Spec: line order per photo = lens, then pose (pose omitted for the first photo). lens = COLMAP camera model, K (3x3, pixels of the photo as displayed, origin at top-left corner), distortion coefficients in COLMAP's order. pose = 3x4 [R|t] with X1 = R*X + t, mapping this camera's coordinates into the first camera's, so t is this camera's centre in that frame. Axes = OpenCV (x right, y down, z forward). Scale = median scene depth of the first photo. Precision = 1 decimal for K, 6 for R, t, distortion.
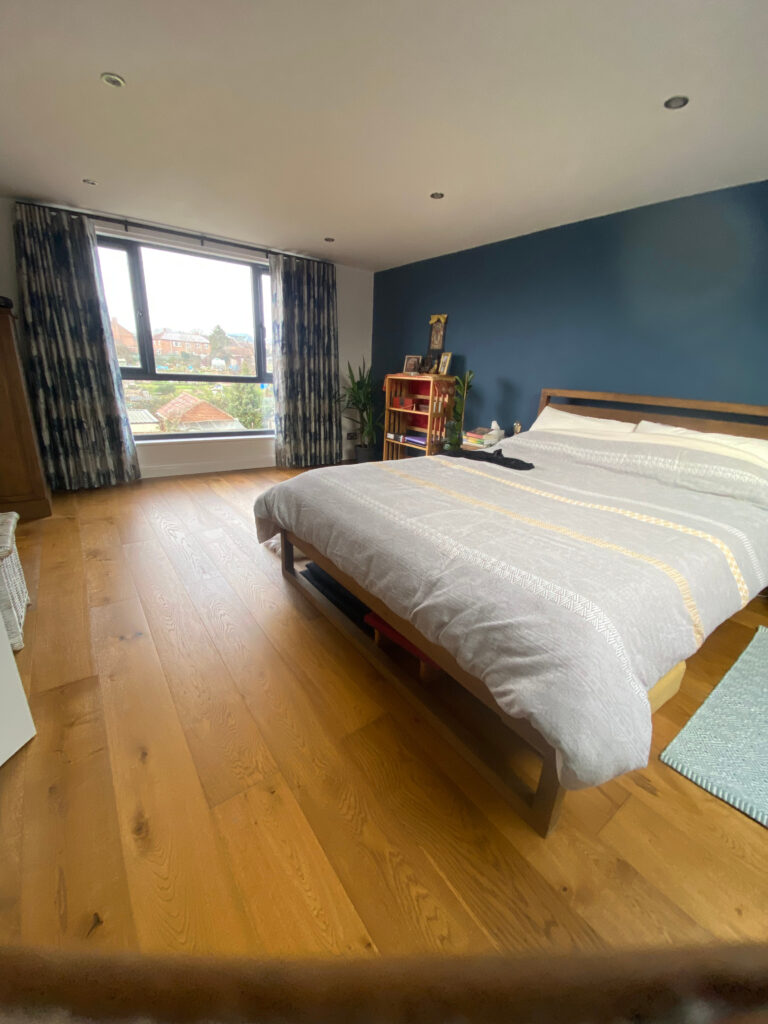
lens RADIAL K [[416.9, 0, 384.0], [0, 416.9, 512.0], [0, 0, 1]] dist [0.000215, -0.000014]
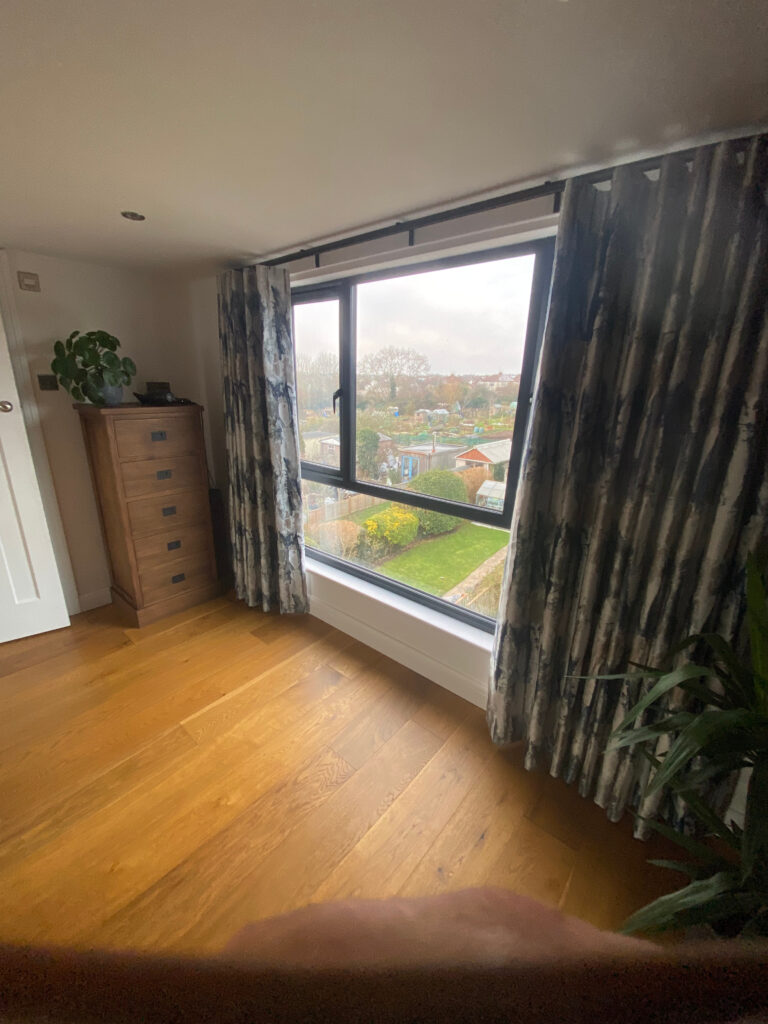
lens RADIAL K [[411.7, 0, 384.0], [0, 411.7, 512.0], [0, 0, 1]] dist [0.000591, 0.000040]
pose [[0.250657, 0.249175, -0.935459, 0.062617], [-0.318257, 0.933806, 0.163458, -0.397017], [0.914267, 0.256745, 0.313366, 0.850009]]
